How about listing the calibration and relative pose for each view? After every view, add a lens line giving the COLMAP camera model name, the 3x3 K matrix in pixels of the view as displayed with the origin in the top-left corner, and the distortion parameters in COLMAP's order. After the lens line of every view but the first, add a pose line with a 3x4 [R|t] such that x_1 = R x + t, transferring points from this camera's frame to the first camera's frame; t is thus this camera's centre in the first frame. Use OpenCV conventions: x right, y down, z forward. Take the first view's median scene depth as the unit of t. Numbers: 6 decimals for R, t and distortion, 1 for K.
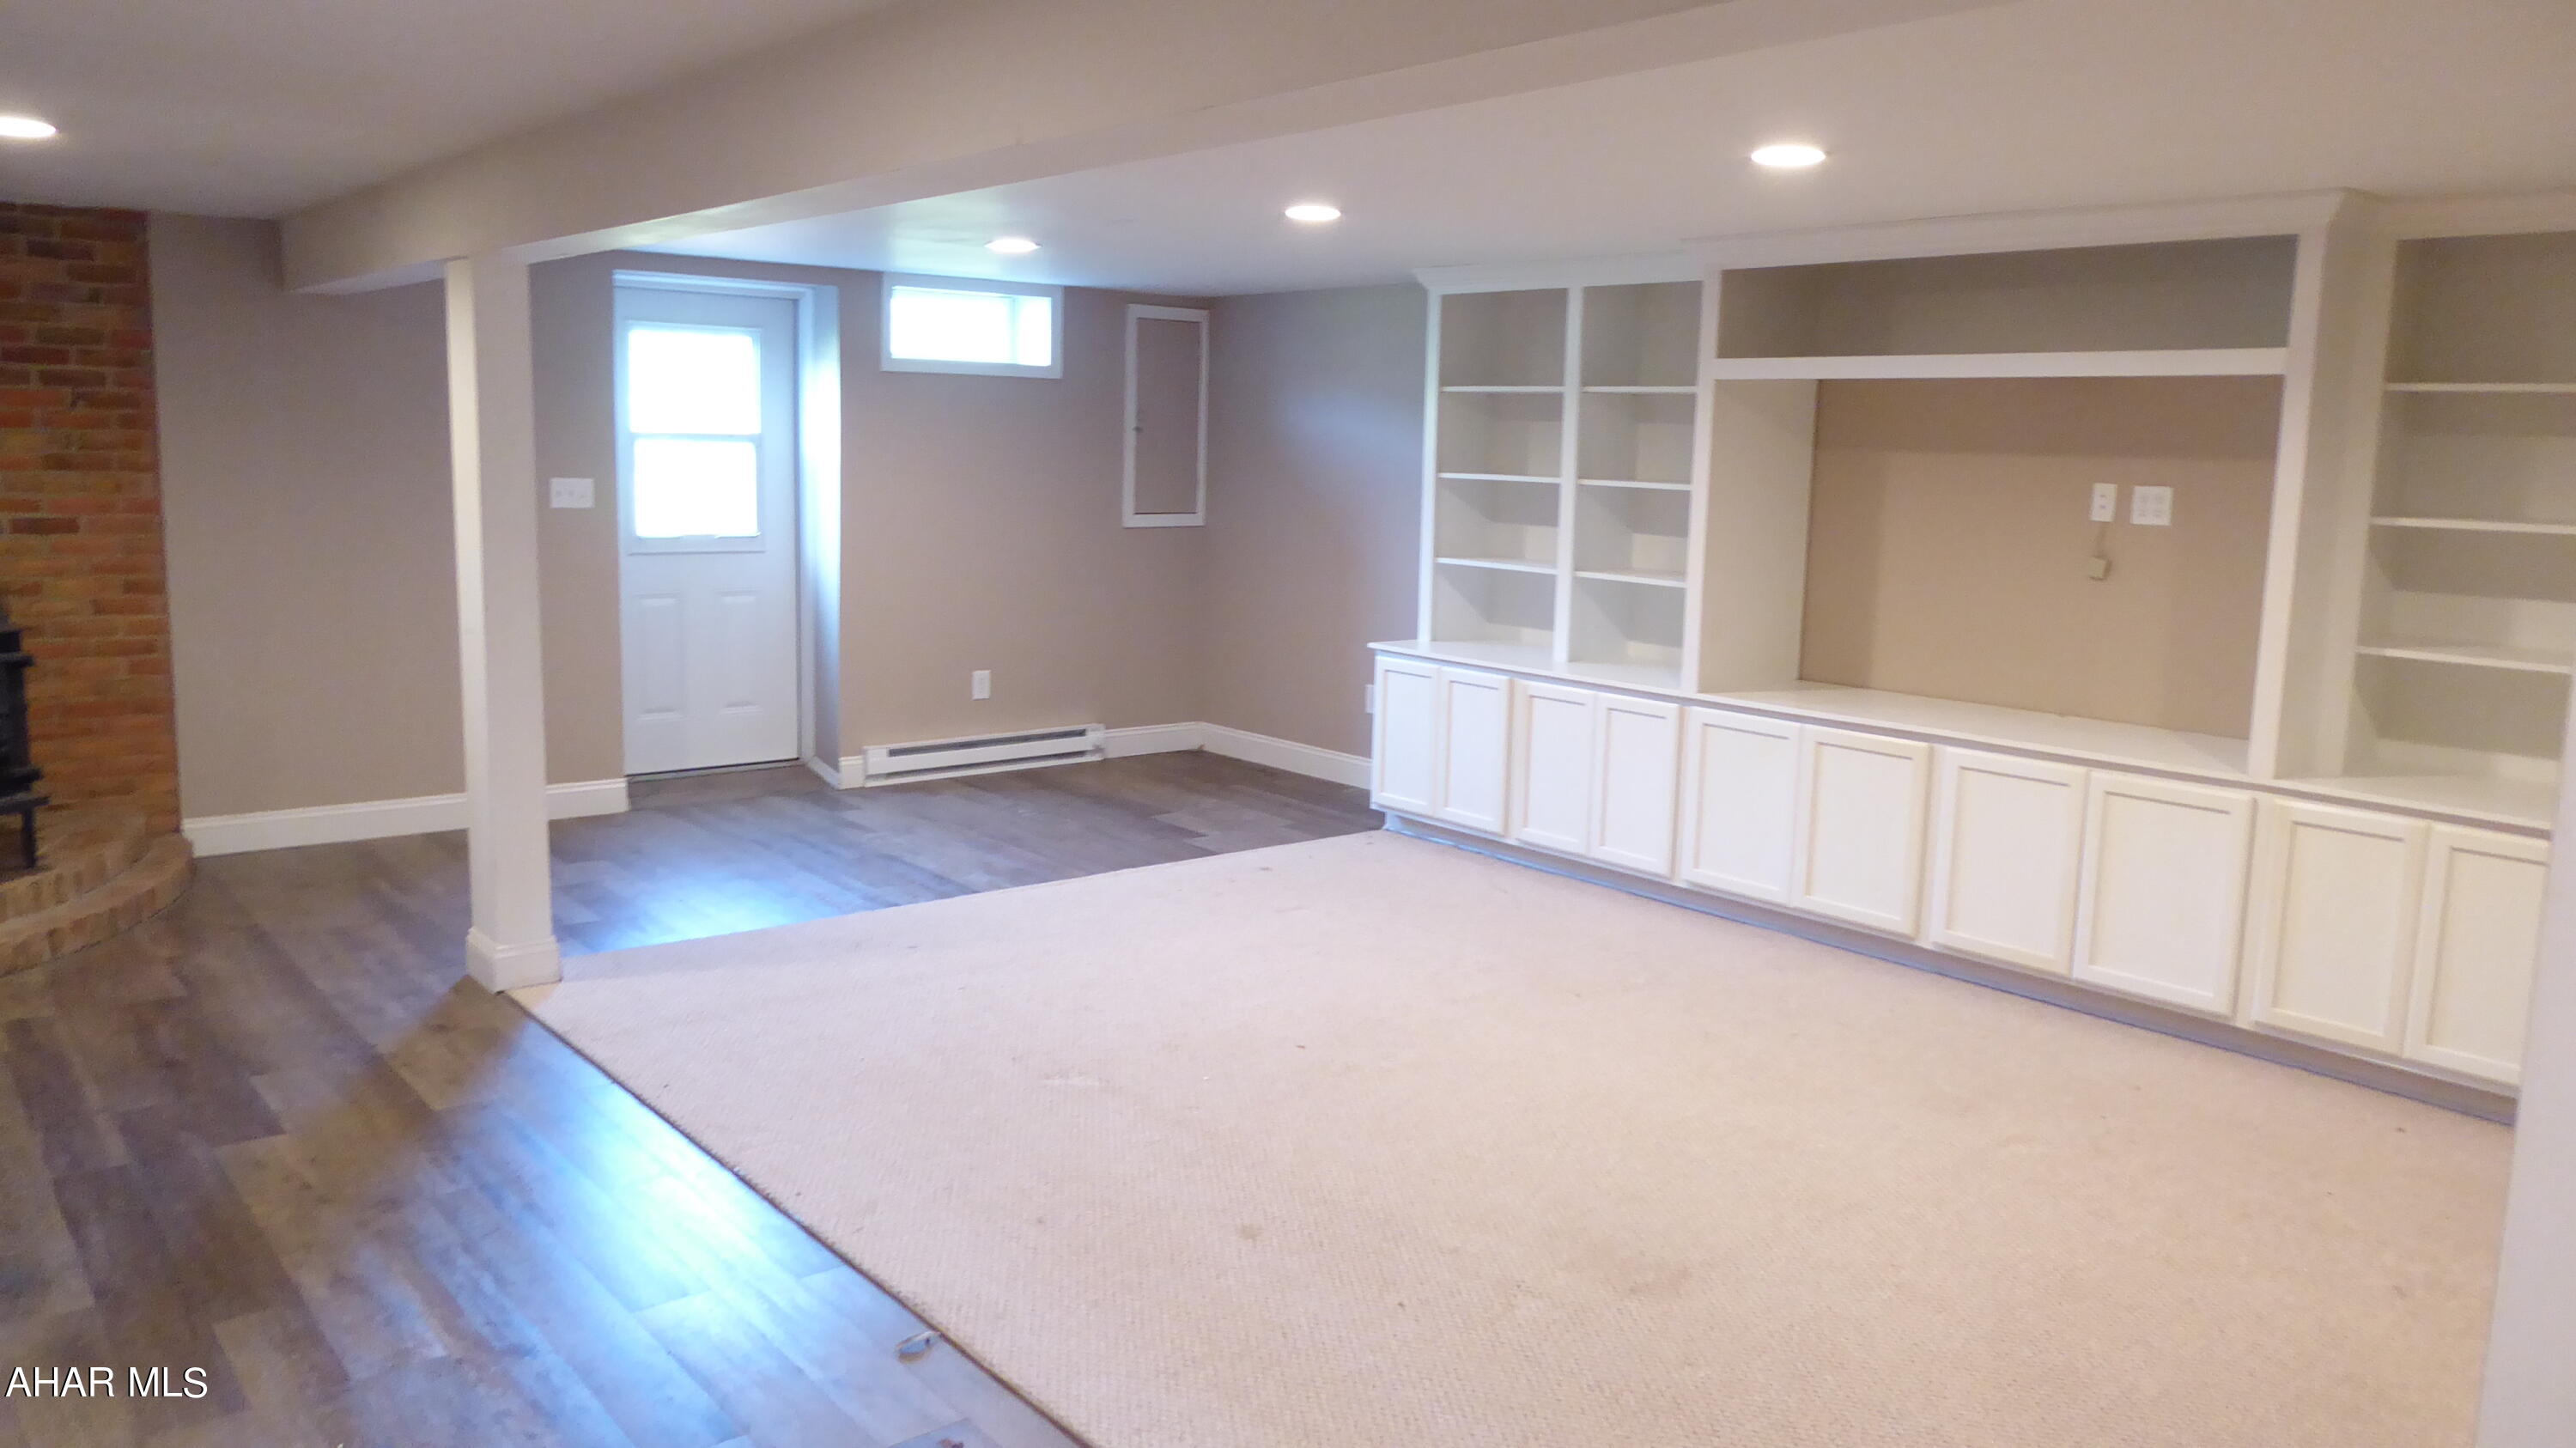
lens RADIAL K [[1868.5, 0, 1288.0], [0, 1868.5, 724.0], [0, 0, 1]] dist [-0.010819, 0.005720]
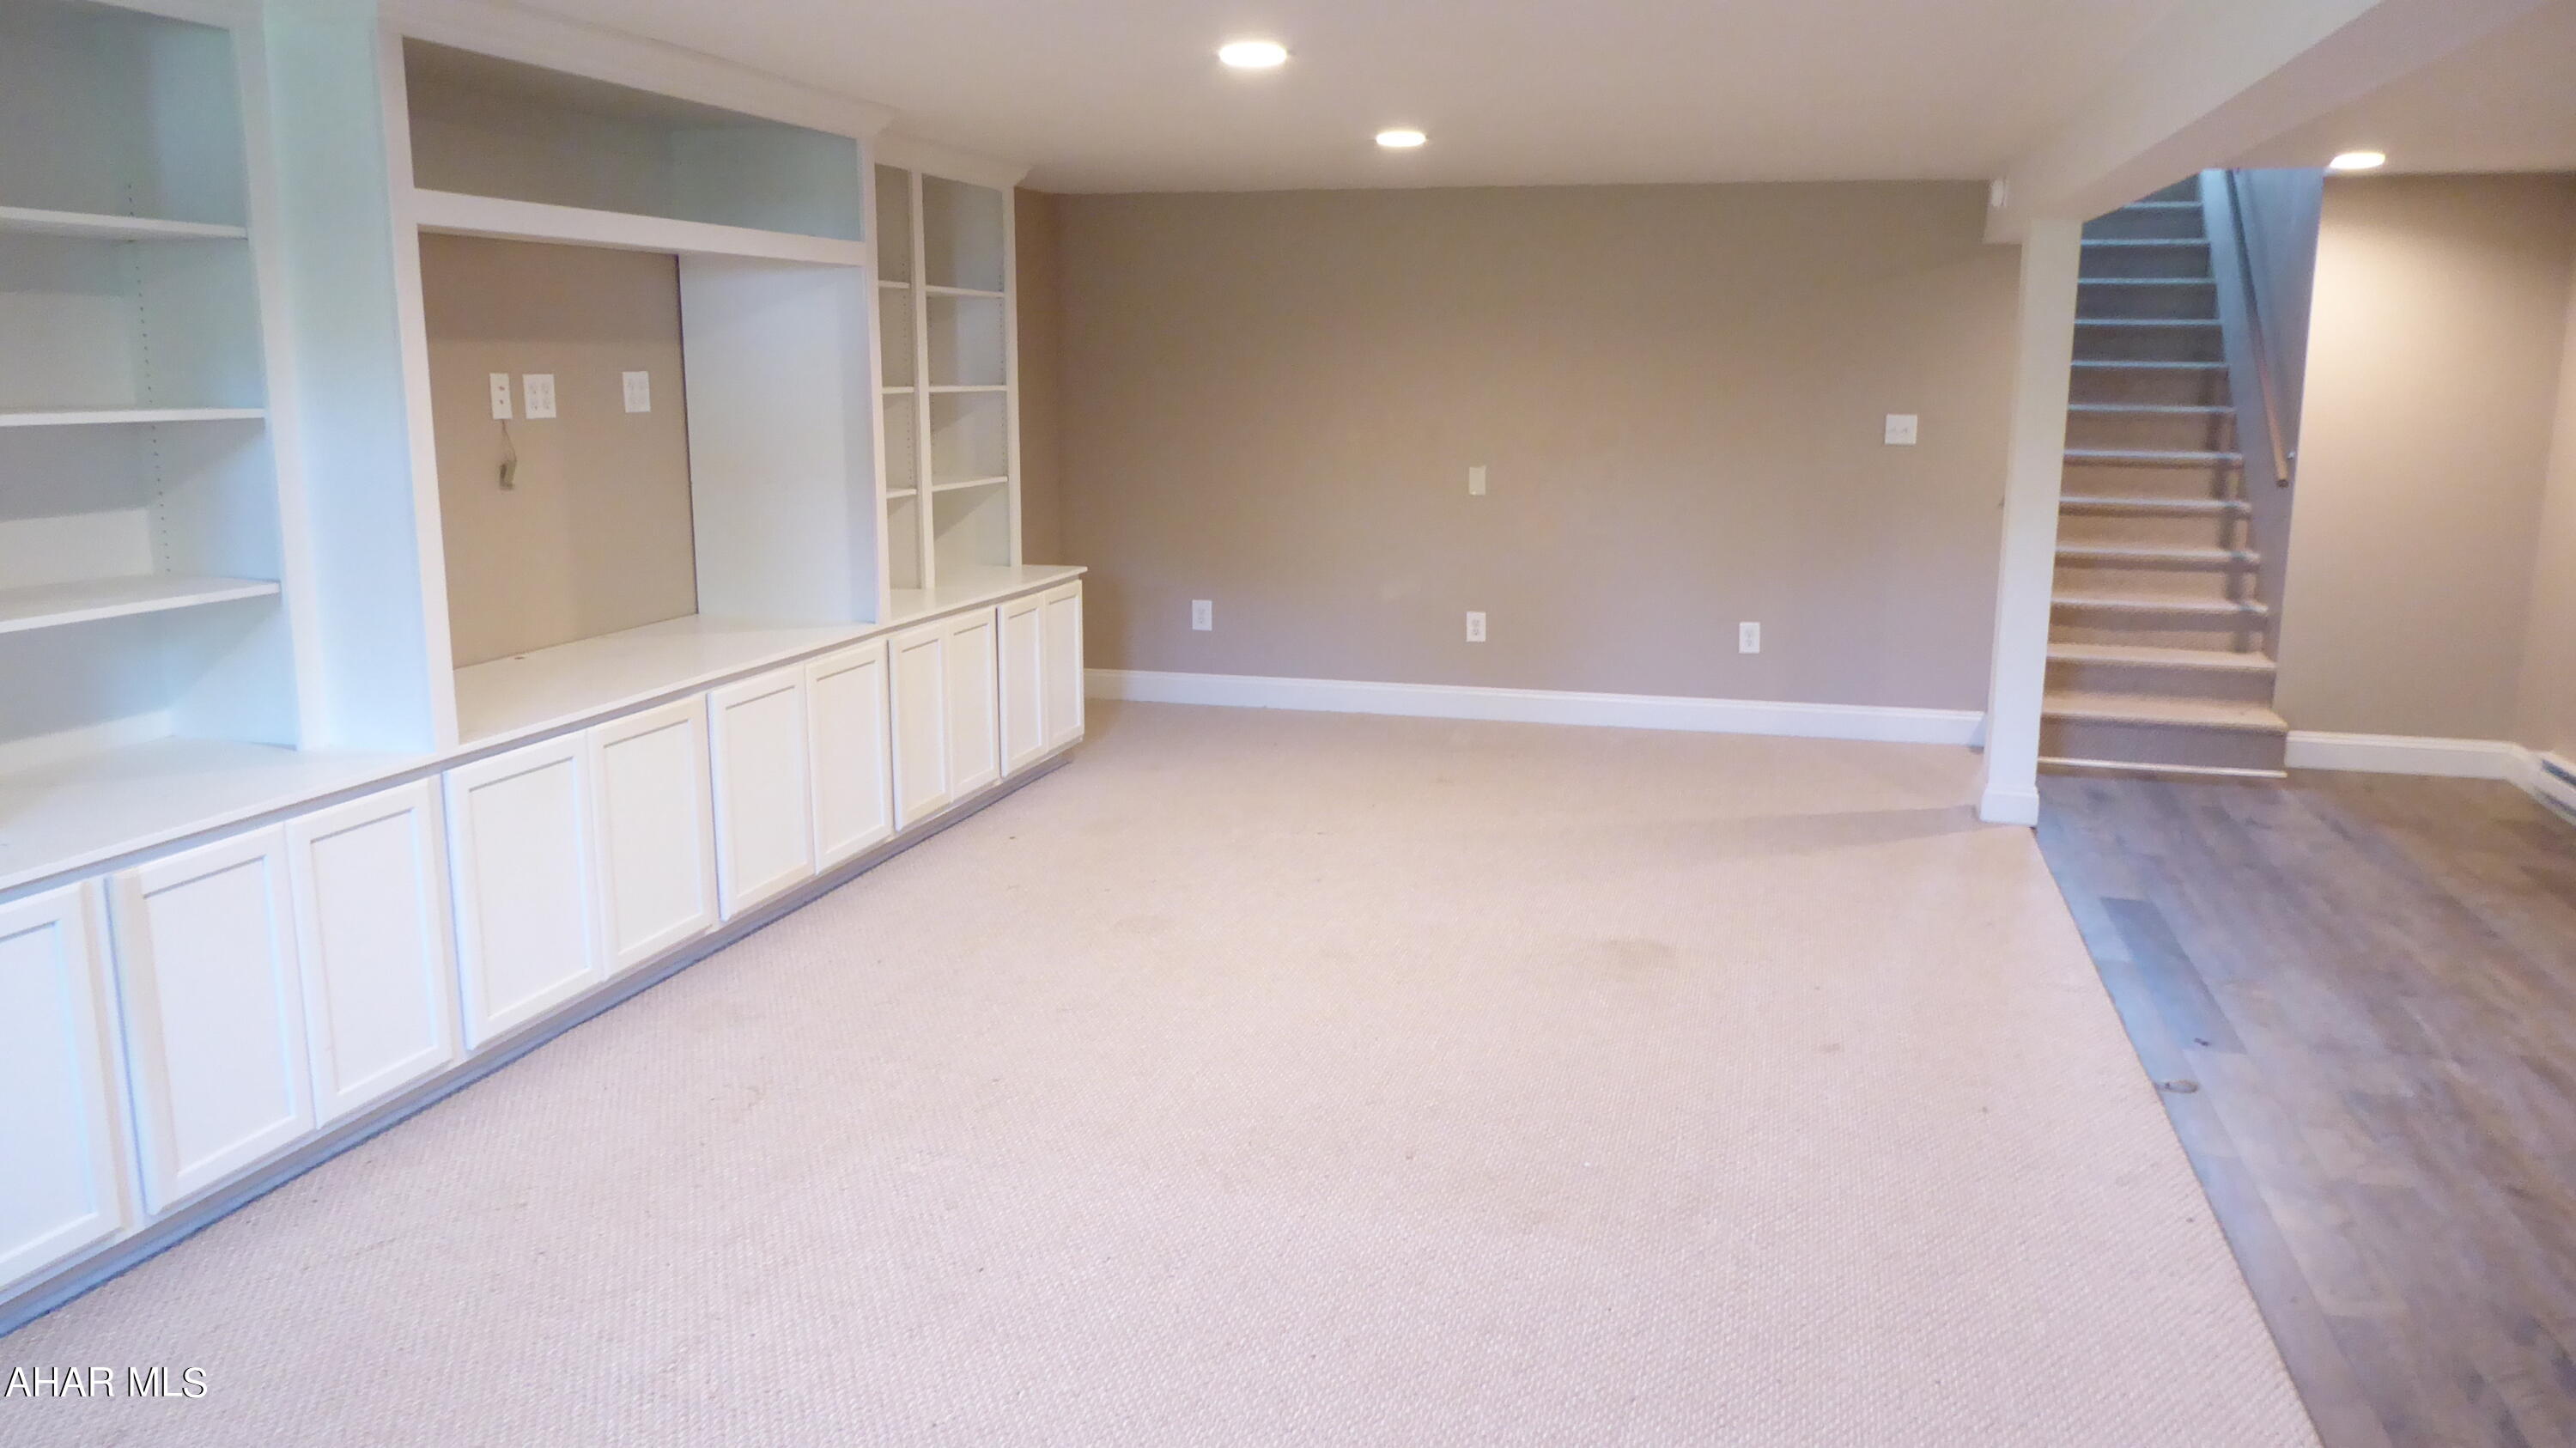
lens RADIAL K [[1868.5, 0, 1288.0], [0, 1868.5, 724.0], [0, 0, 1]] dist [-0.010819, 0.005720]
pose [[-0.575481, -0.186056, 0.796370, -0.467091], [0.107736, 0.948043, 0.299344, -0.195109], [-0.810688, 0.258064, -0.525536, 1.212519]]
